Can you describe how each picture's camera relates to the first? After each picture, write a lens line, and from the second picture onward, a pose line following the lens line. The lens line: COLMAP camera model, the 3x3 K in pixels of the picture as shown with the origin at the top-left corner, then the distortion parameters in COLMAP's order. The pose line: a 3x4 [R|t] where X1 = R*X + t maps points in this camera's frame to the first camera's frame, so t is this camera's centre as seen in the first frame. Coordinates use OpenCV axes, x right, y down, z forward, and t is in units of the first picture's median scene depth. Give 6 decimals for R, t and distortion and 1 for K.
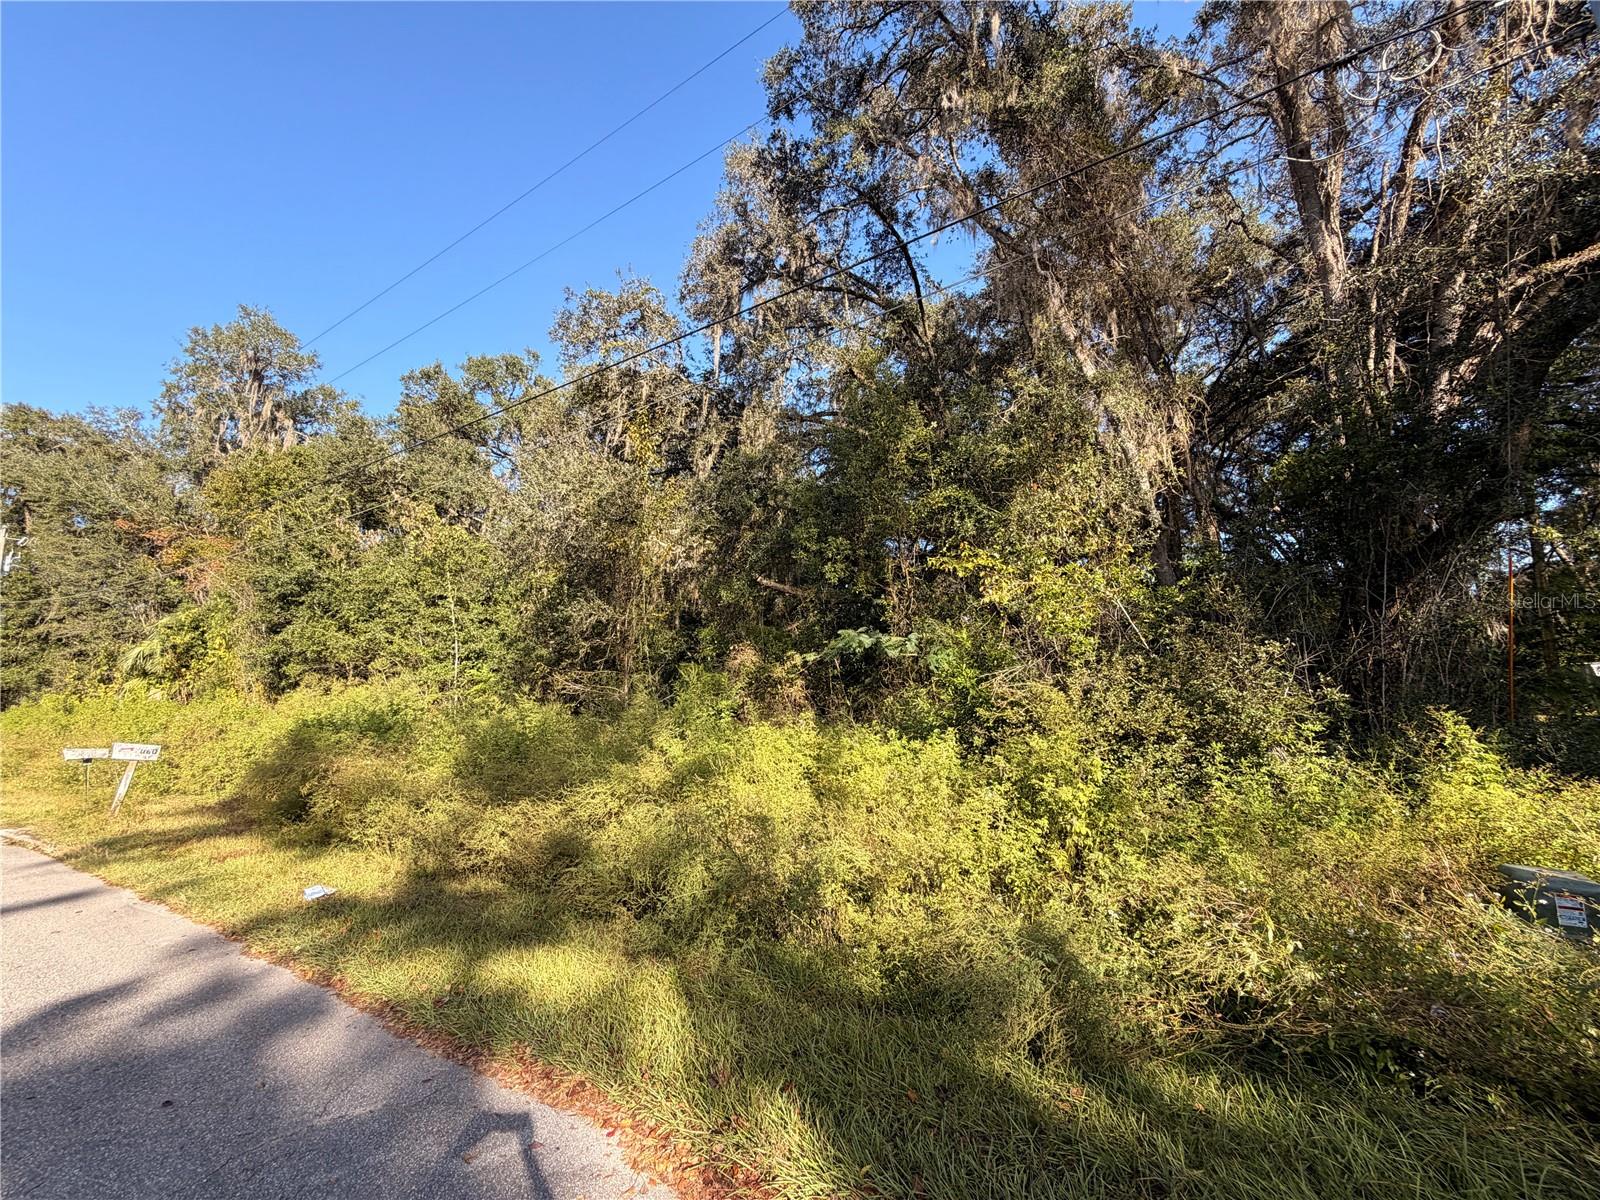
lens RADIAL K [[638.0, 0, 800.0], [0, 638.0, 600.0], [0, 0, 1]] dist [-0.001173, -0.000058]
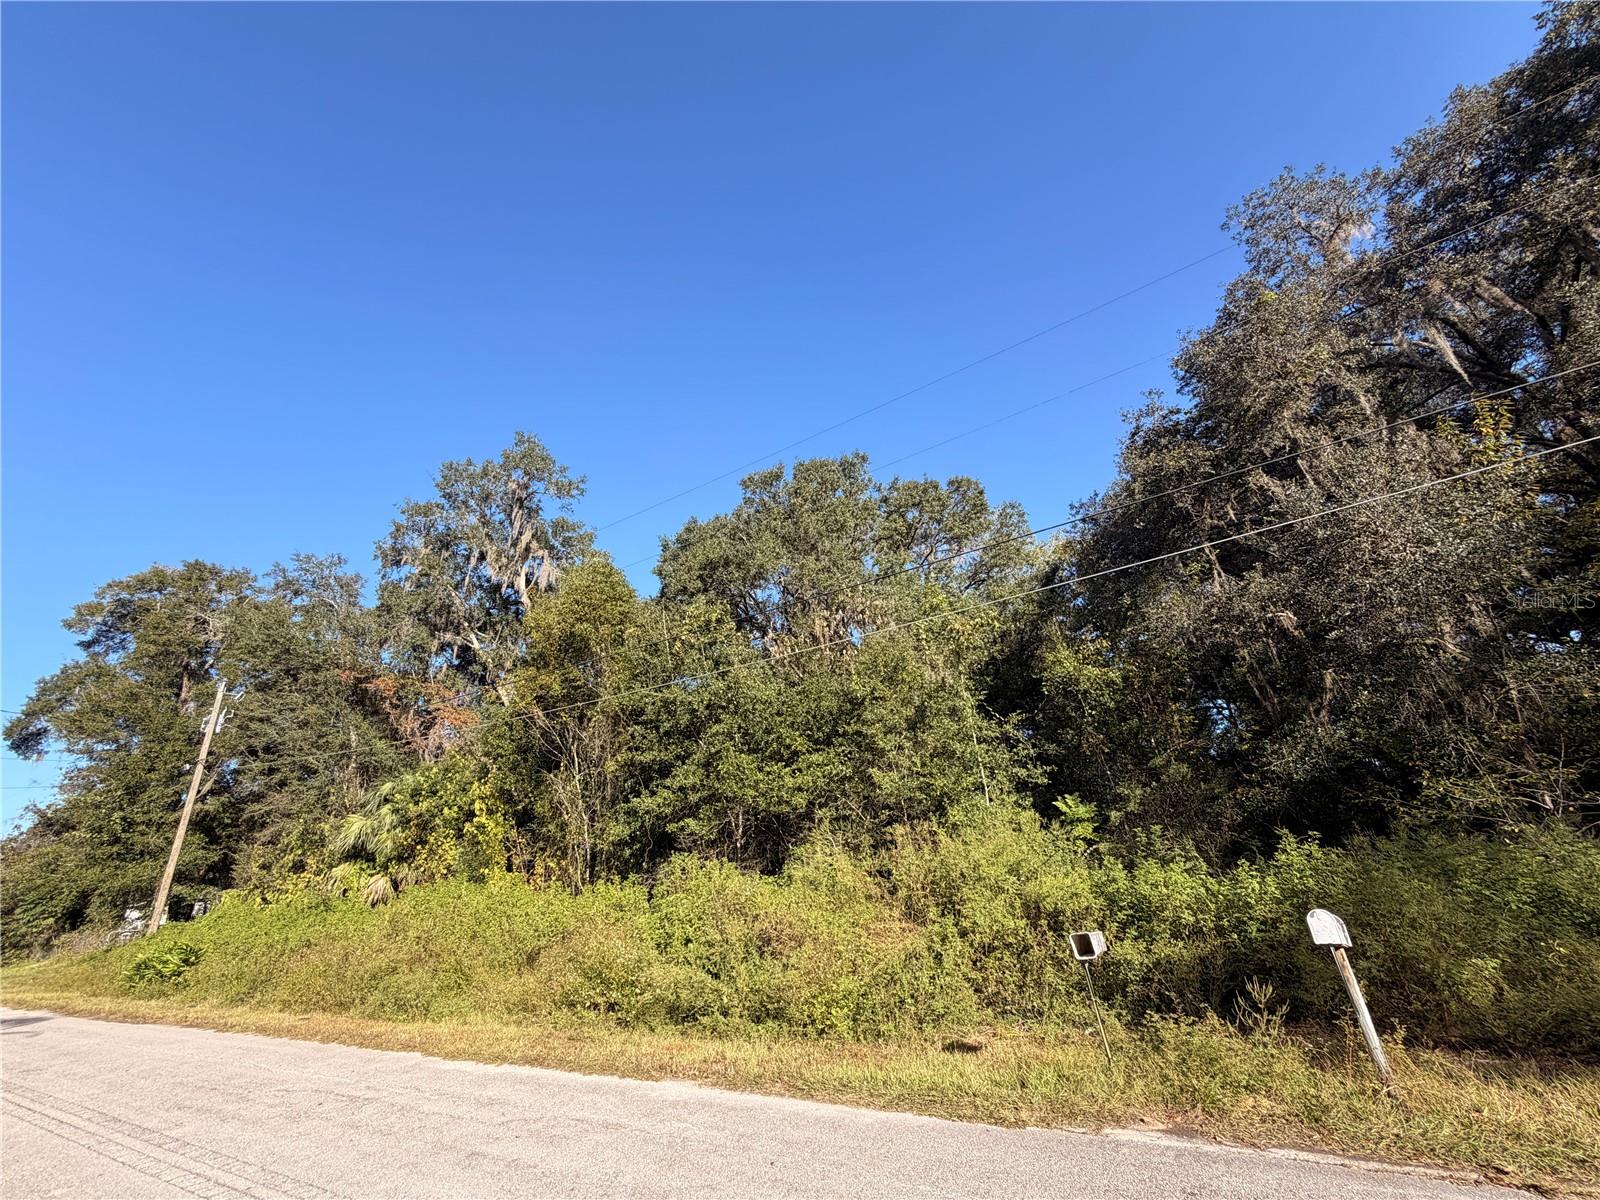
lens RADIAL K [[636.4, 0, 795.4], [0, 636.4, 602.9], [0, 0, 1]] dist [0.000351, 0.000060]
pose [[0.998680, -0.051348, 0.000961, -0.818979], [0.050044, 0.968764, -0.242882, 0.051887], [0.011541, 0.242609, 0.970055, 0.263199]]
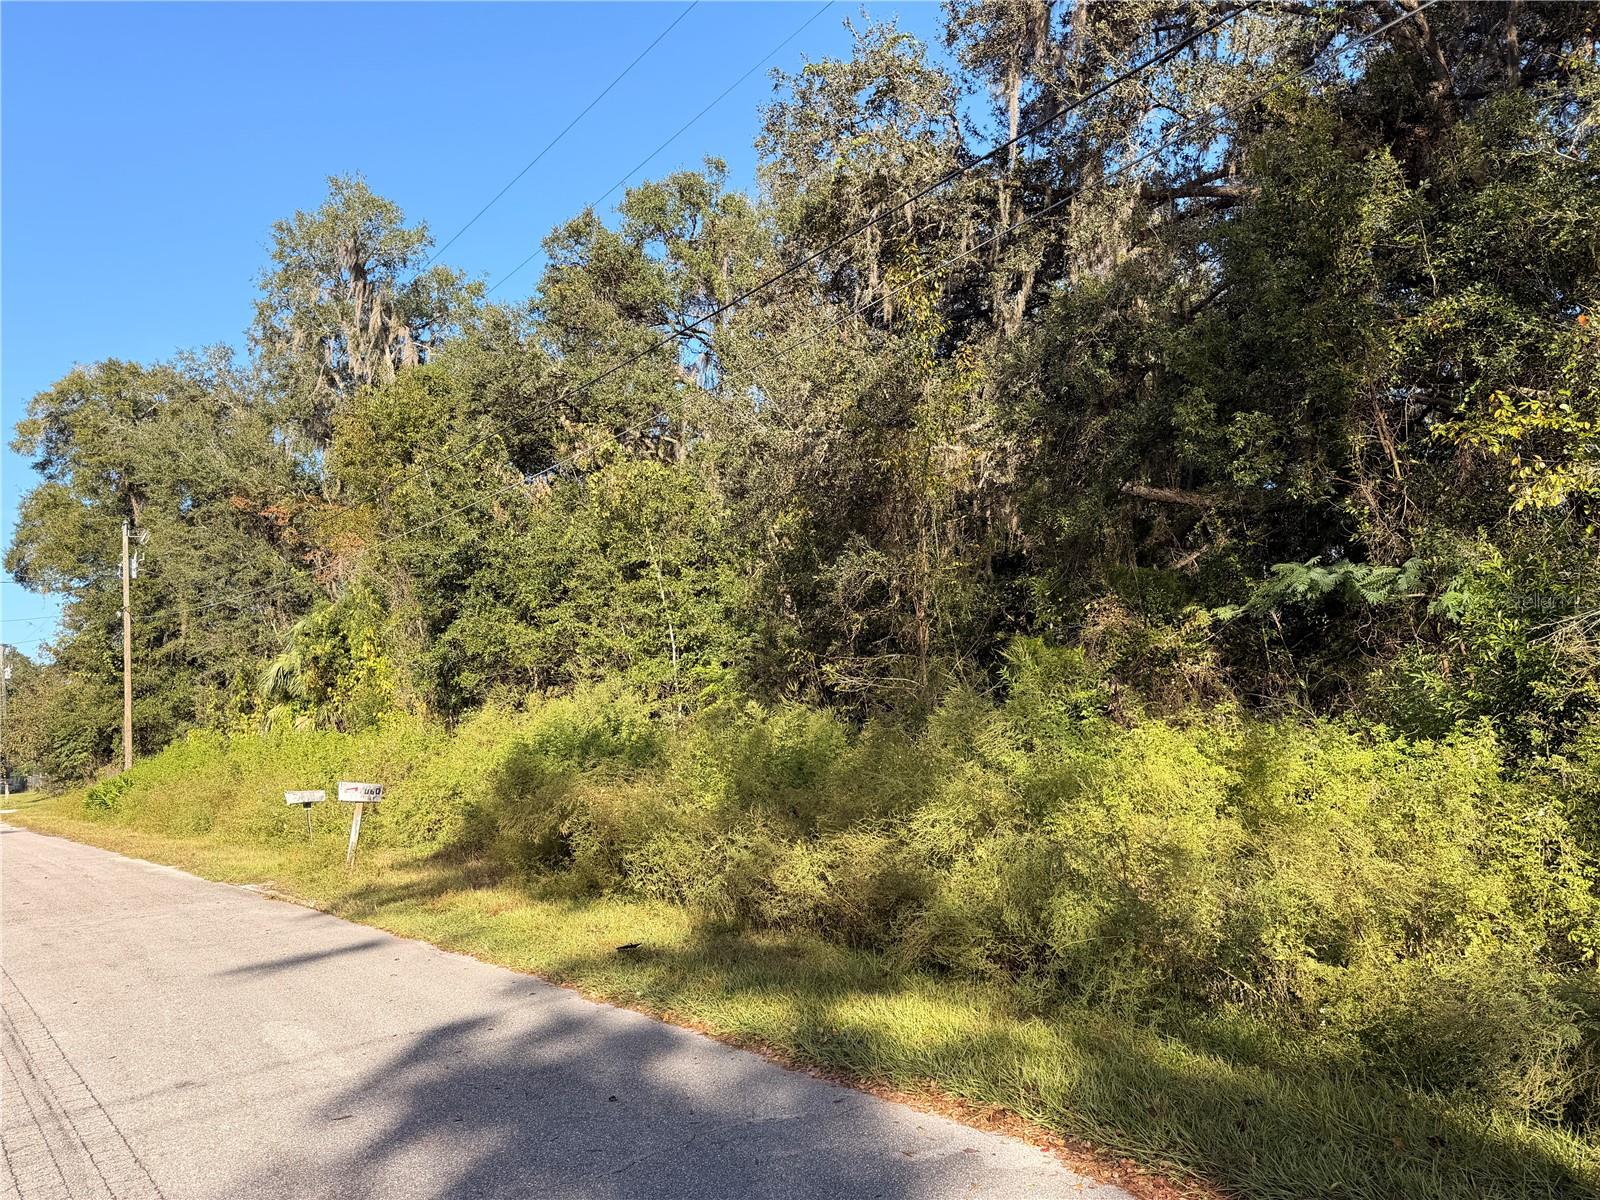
lens RADIAL K [[1118.9, 0, 800.4], [0, 1118.9, 595.6], [0, 0, 1]] dist [0.070929, -0.088751]
pose [[0.938238, -0.081600, -0.336229, -0.000141], [0.104511, 0.993237, 0.050584, -0.014337], [0.329827, -0.082599, 0.940421, -0.087696]]
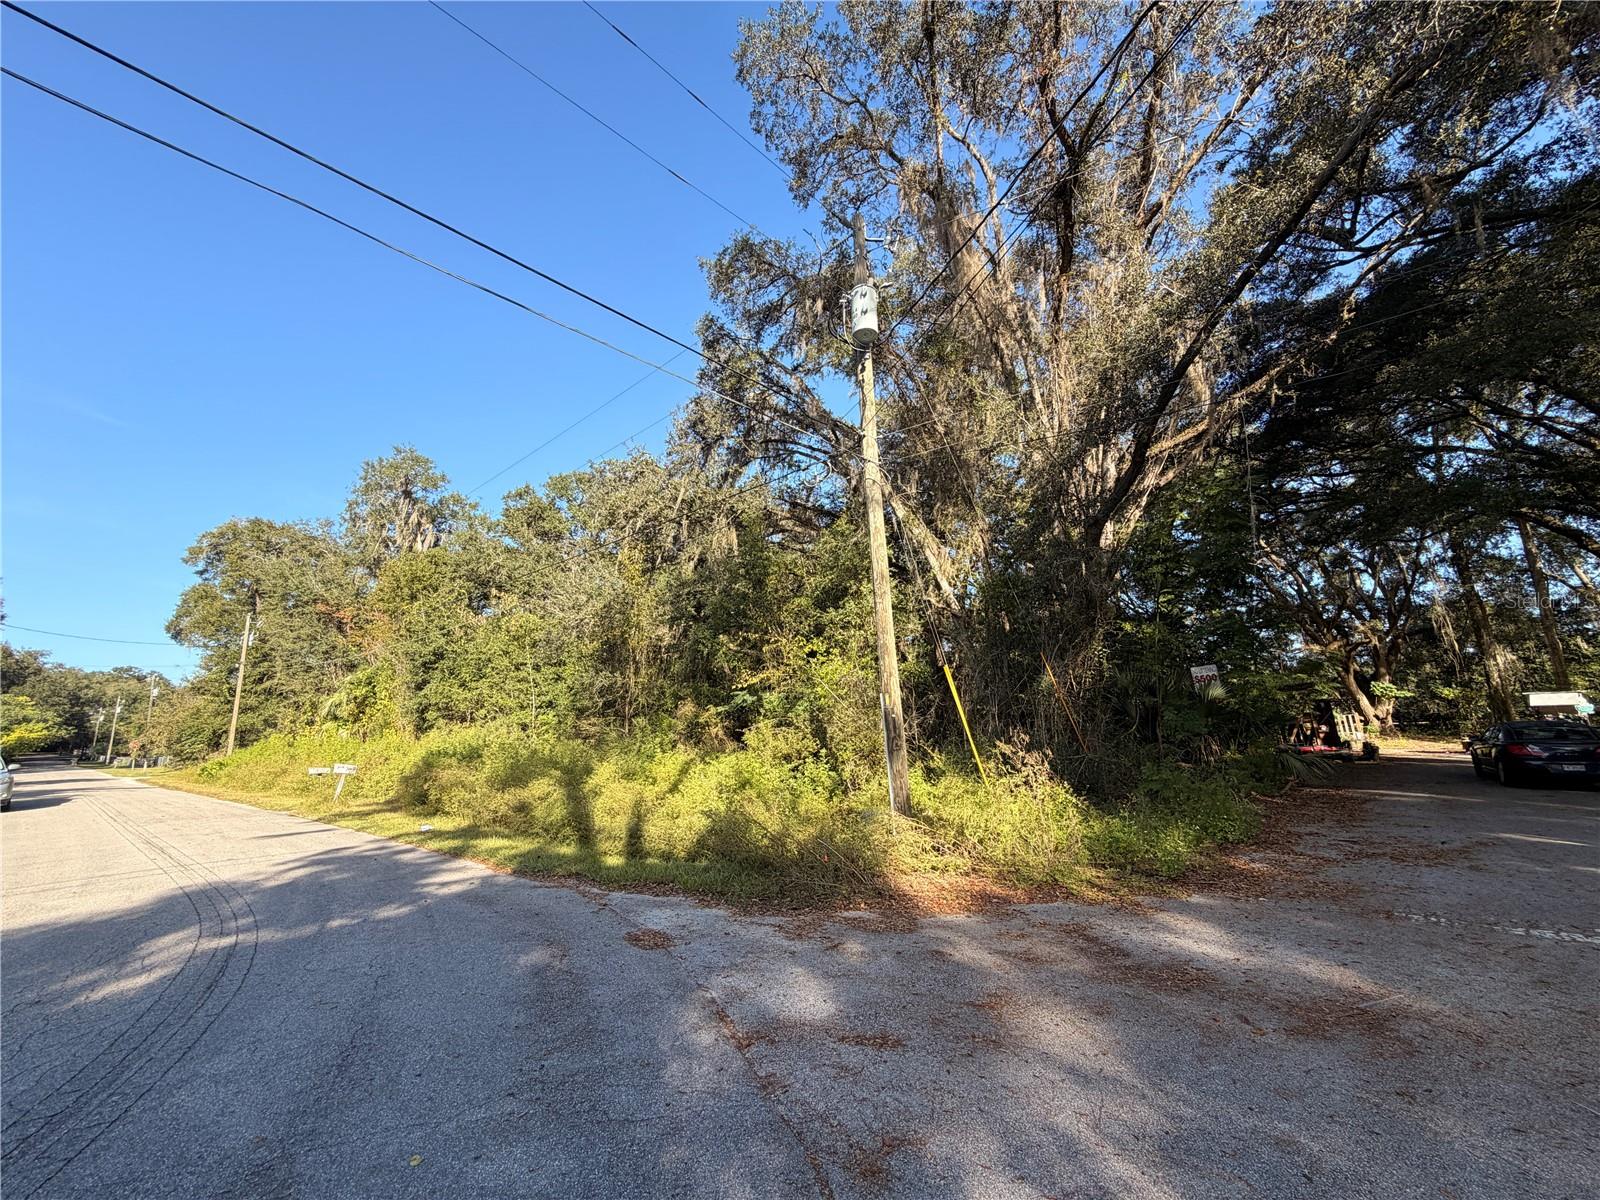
lens RADIAL K [[636.4, 0, 795.4], [0, 636.4, 602.9], [0, 0, 1]] dist [0.000351, 0.000060]
pose [[0.985810, -0.040716, -0.162851, 0.282797], [0.033310, 0.998294, -0.047950, -0.054052], [0.164525, 0.041845, 0.985485, -0.314638]]
